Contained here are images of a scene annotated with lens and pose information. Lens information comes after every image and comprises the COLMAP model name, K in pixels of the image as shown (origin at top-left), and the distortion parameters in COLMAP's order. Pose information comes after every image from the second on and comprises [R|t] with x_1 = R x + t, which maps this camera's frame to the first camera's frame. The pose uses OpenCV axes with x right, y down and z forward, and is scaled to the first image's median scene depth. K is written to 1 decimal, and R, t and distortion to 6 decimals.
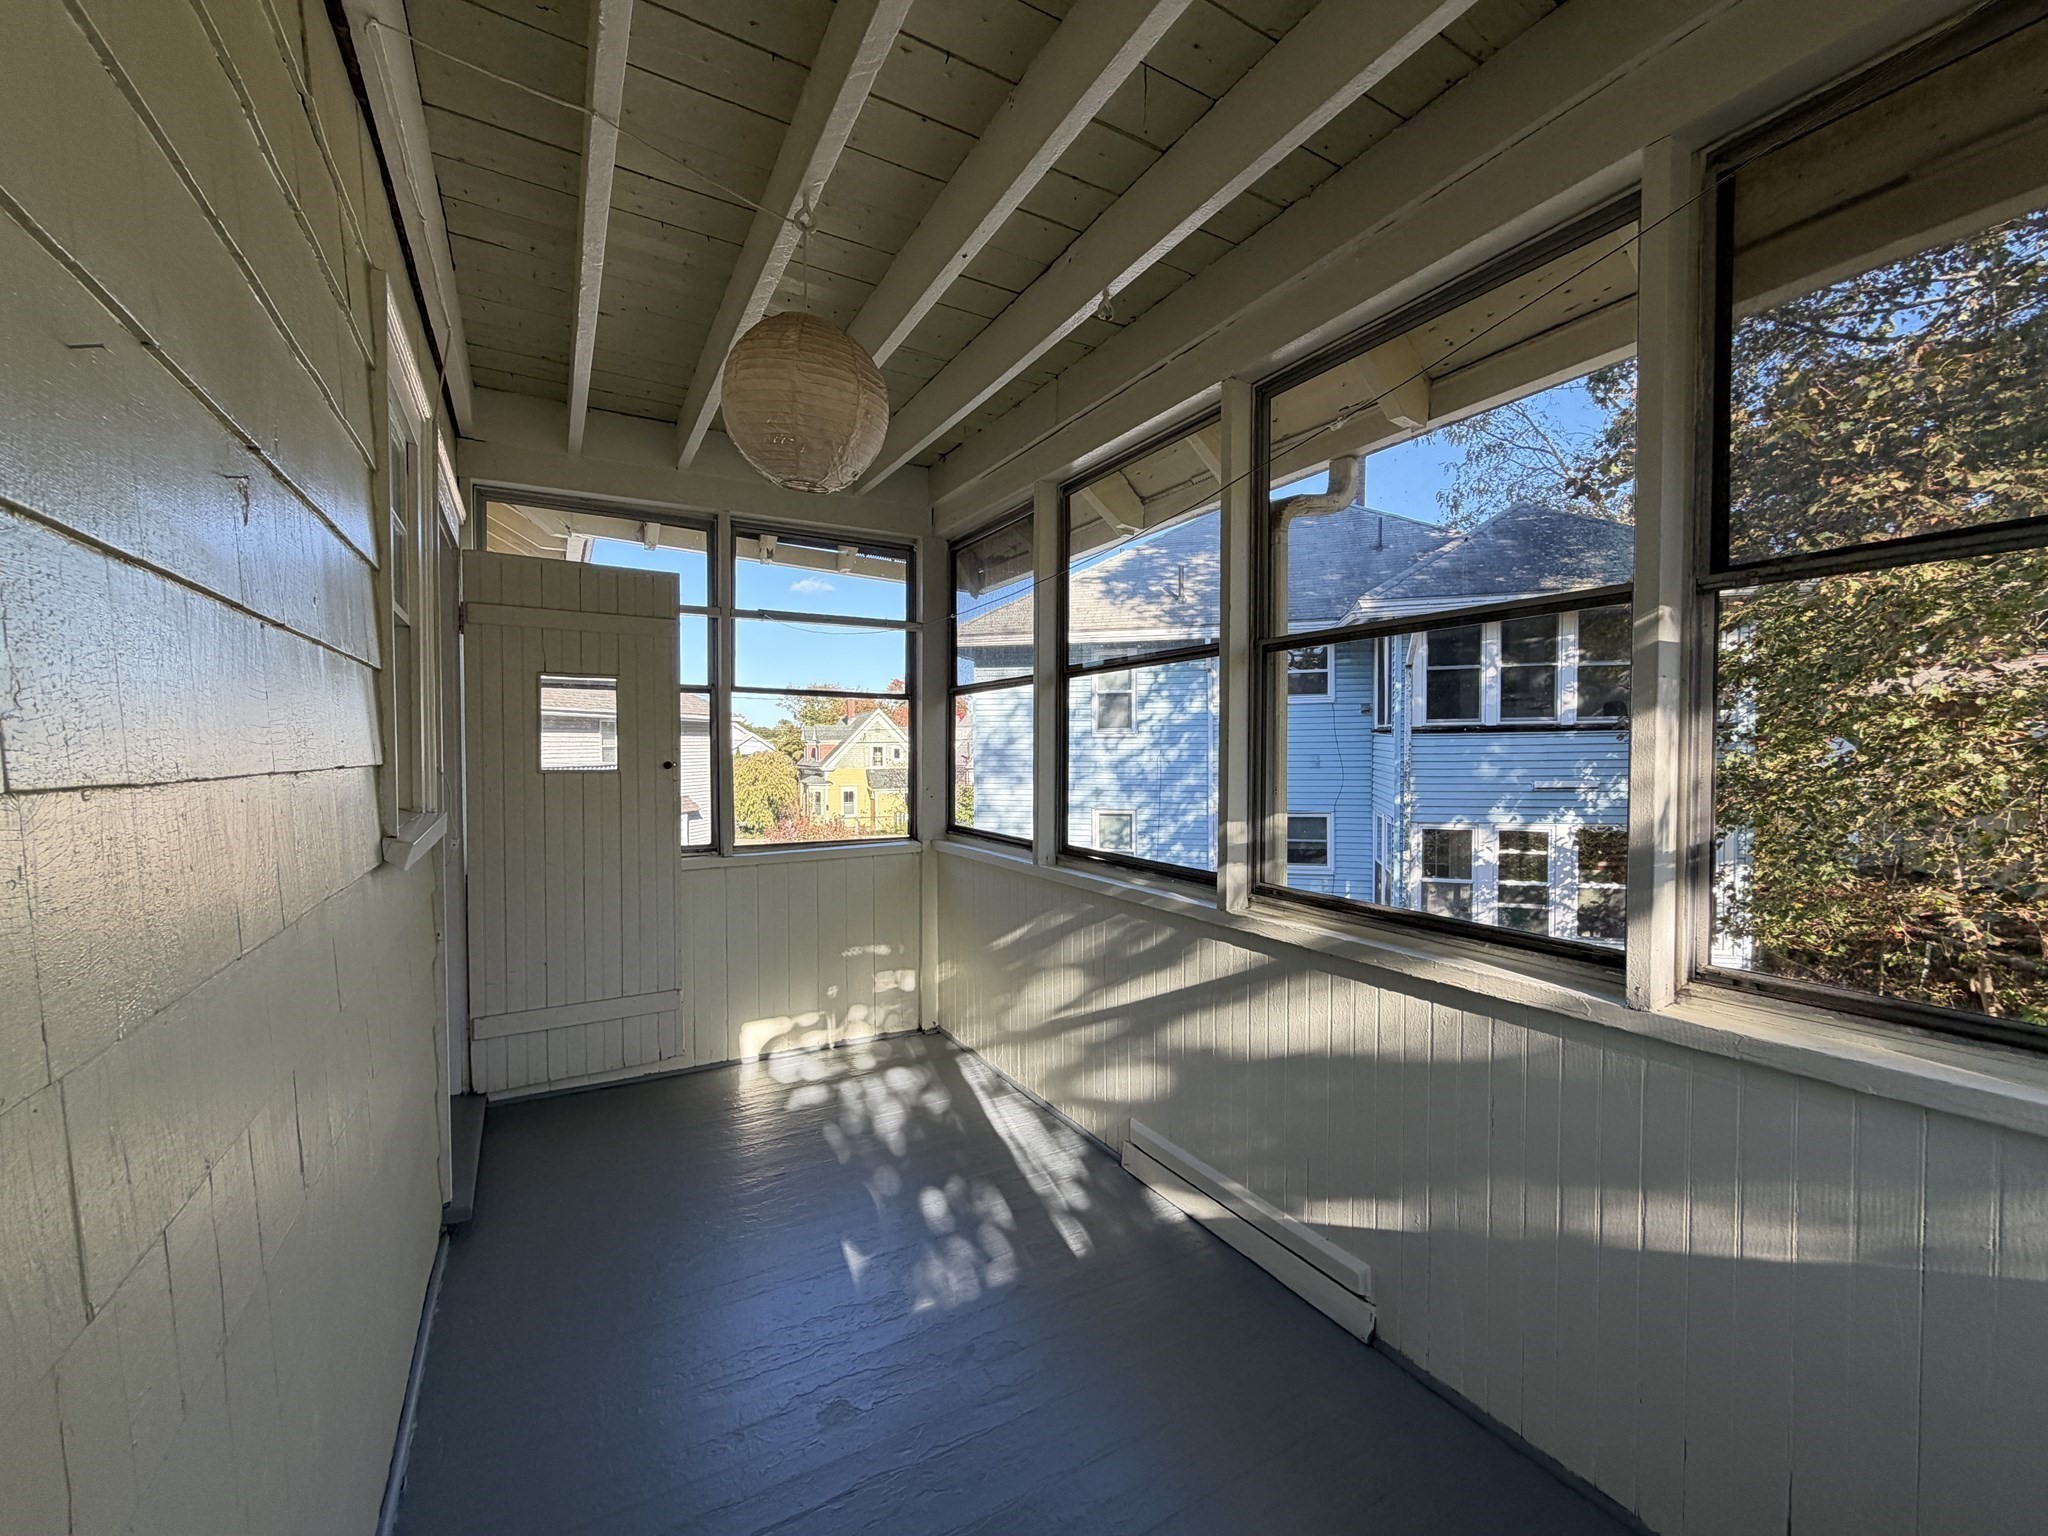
lens RADIAL K [[821.3, 0, 1022.4], [0, 821.3, 773.5], [0, 0, 1]] dist [-0.000199, -0.000170]
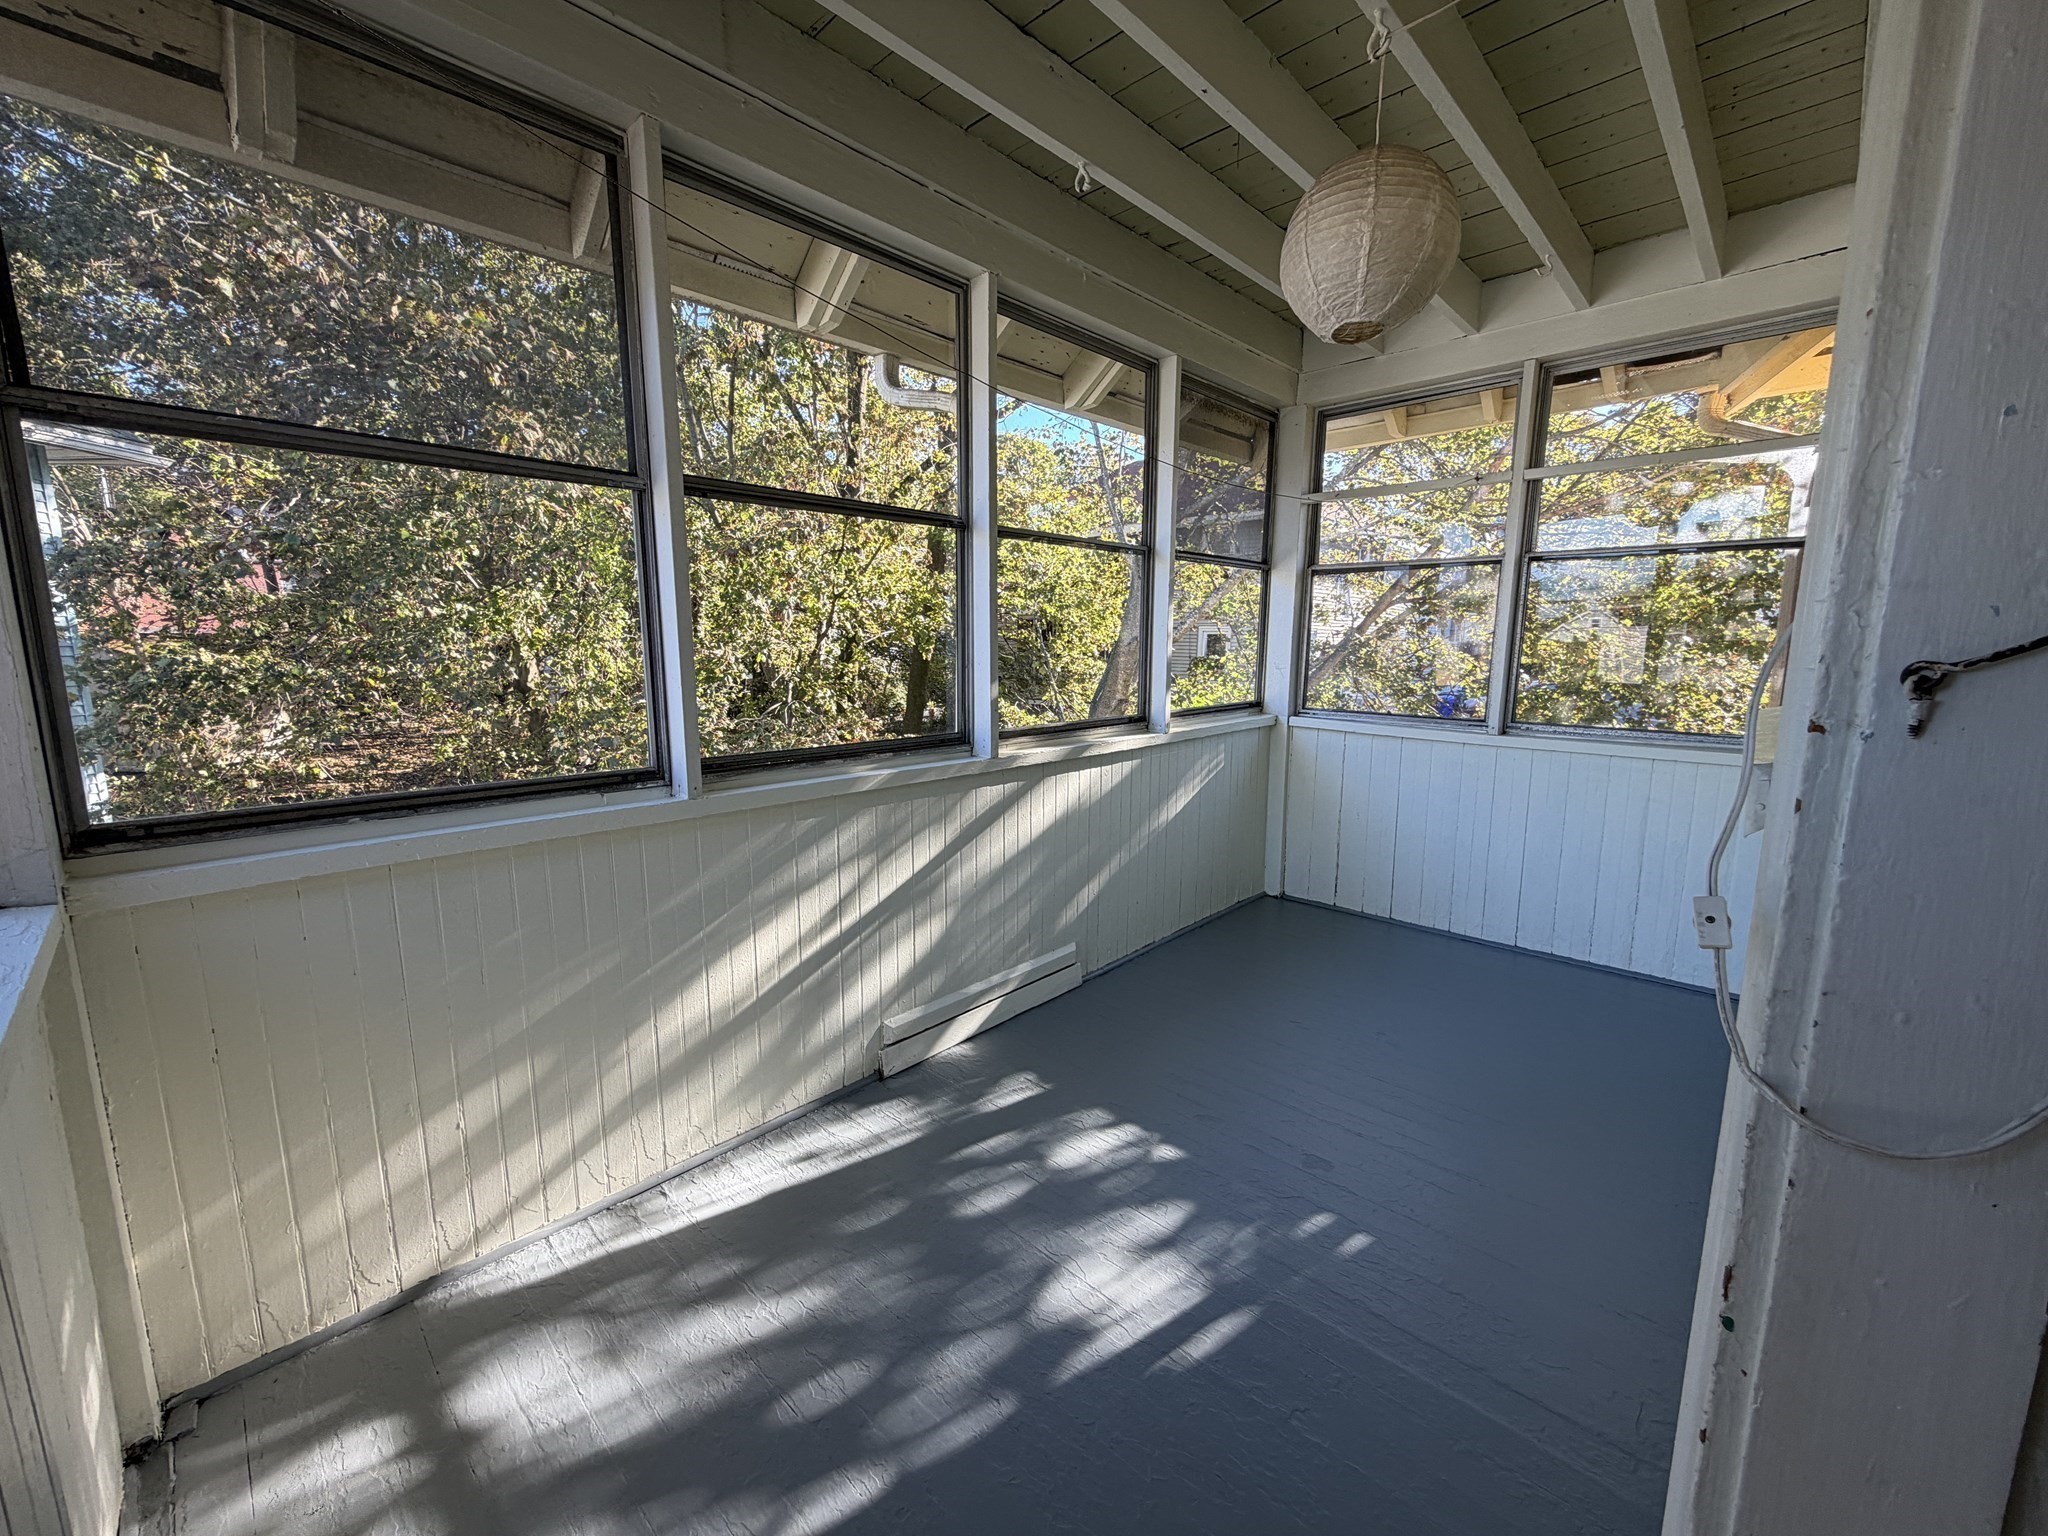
lens RADIAL K [[821.3, 0, 1022.4], [0, 821.3, 773.5], [0, 0, 1]] dist [-0.000199, -0.000170]
pose [[-0.278810, -0.149074, 0.948705, -0.834691], [0.029989, 0.986045, 0.163754, 0.000340], [-0.959878, 0.074107, -0.270449, 1.211575]]
